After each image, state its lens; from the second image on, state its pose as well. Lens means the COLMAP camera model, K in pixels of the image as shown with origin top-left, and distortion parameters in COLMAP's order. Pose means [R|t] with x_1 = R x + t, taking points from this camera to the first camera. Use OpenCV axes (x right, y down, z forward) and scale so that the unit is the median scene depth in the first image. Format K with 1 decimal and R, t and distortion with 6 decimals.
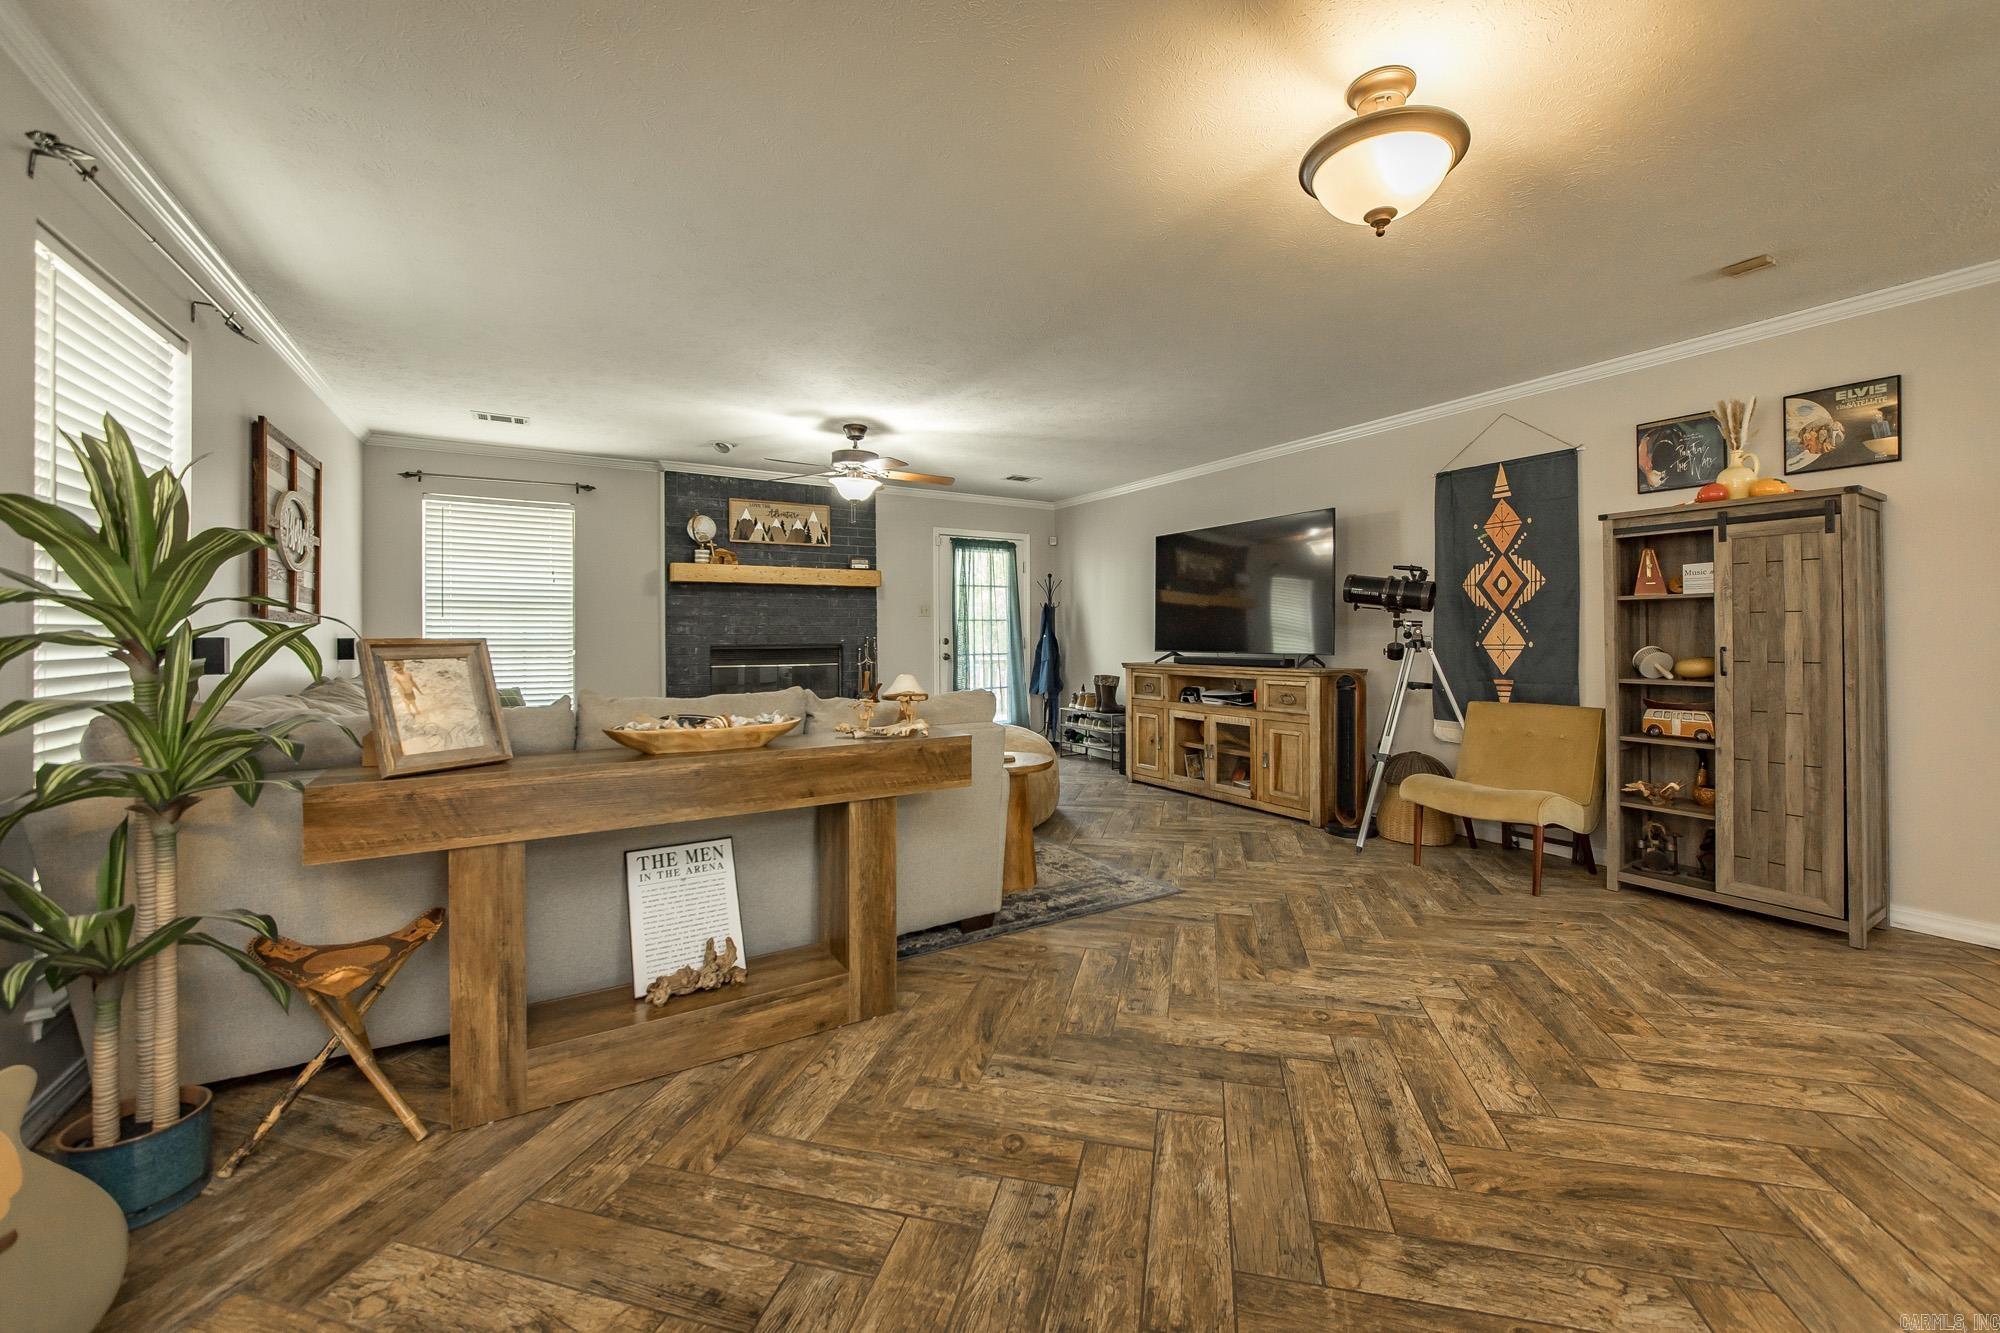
lens RADIAL K [[773.1, 0, 1019.2], [0, 773.1, 631.2], [0, 0, 1]] dist [-0.020365, 0.000343]
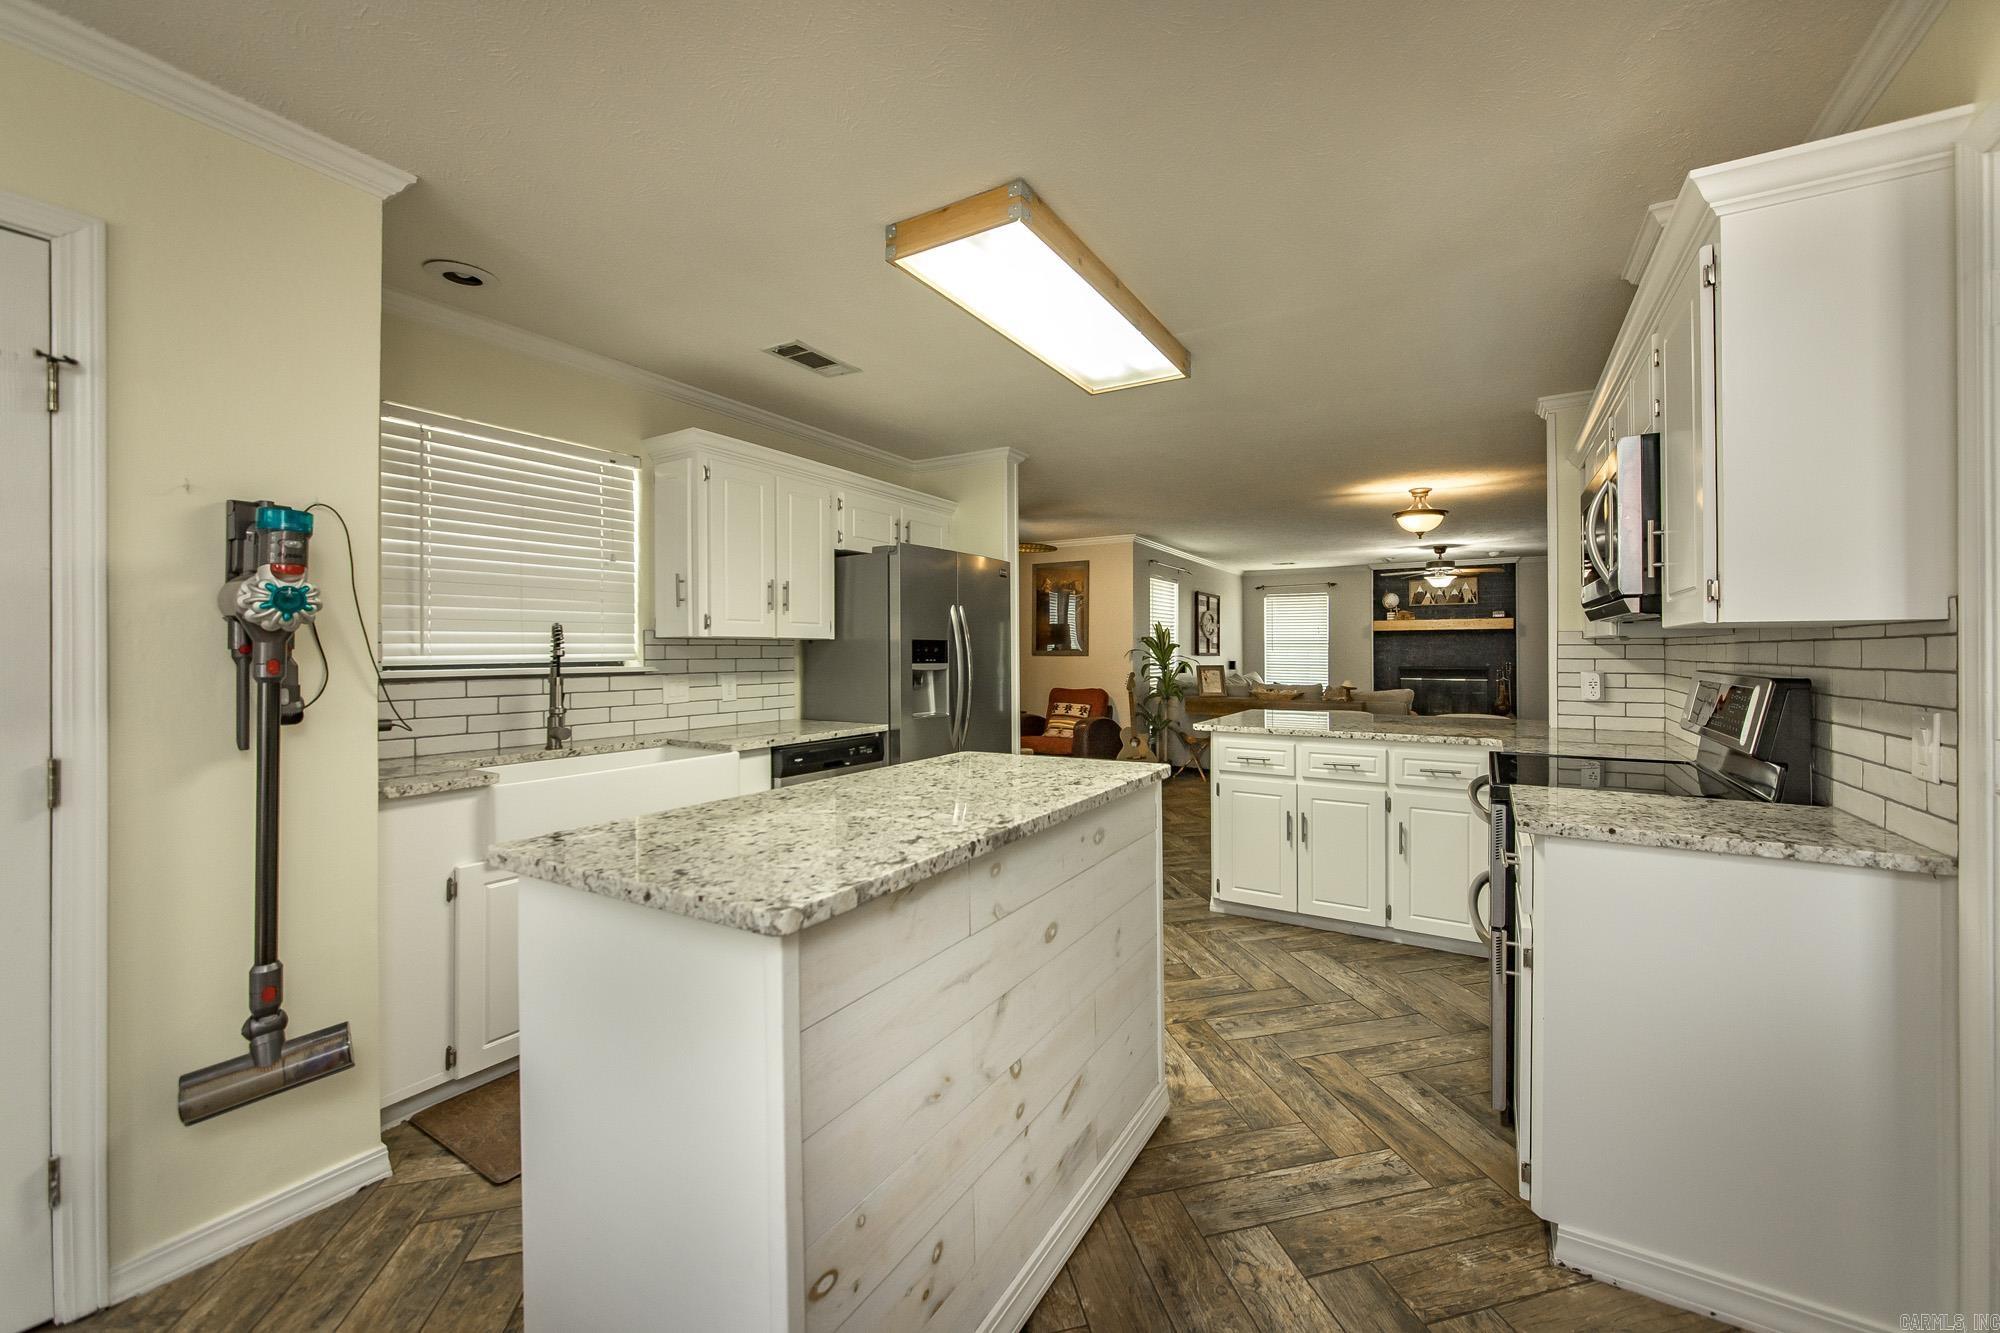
lens RADIAL K [[773.1, 0, 1019.2], [0, 773.1, 631.2], [0, 0, 1]] dist [-0.020365, 0.000343]
pose [[0.459303, -0.019736, -0.888061, 1.558615], [0.001530, 0.999769, -0.021427, -0.052880], [0.888279, 0.008482, 0.459227, -1.166136]]
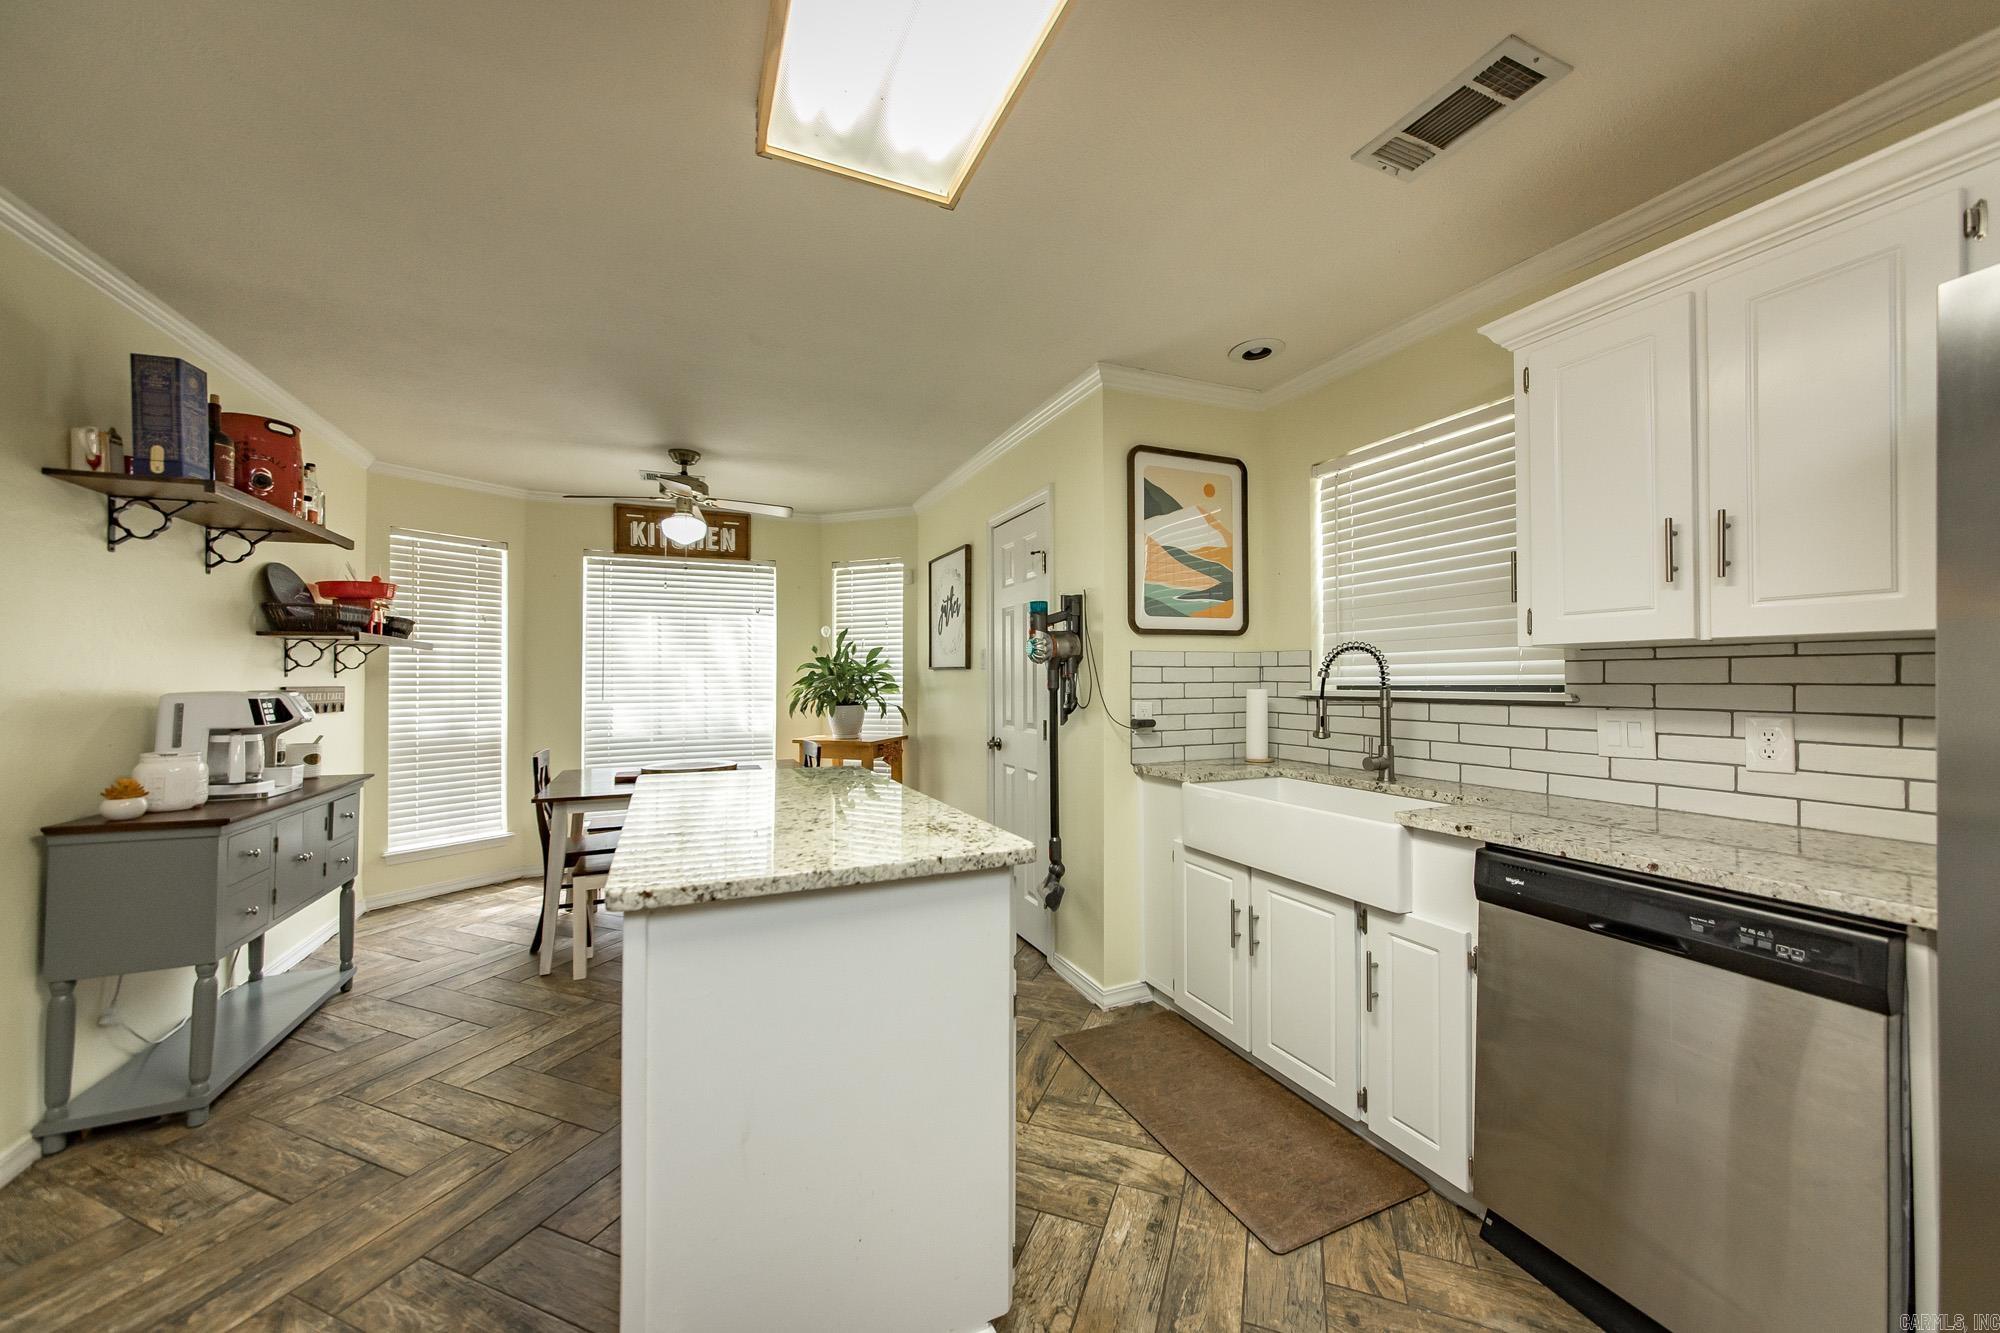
lens RADIAL K [[718.5, 0, 1003.0], [0, 718.5, 676.4], [0, 0, 1]] dist [0.000626, 0.000159]
pose [[-0.992189, 0.006170, 0.124591, 0.698192], [0.005358, 0.999962, -0.006854, -0.040444], [-0.124628, -0.006133, -0.992185, -0.326286]]
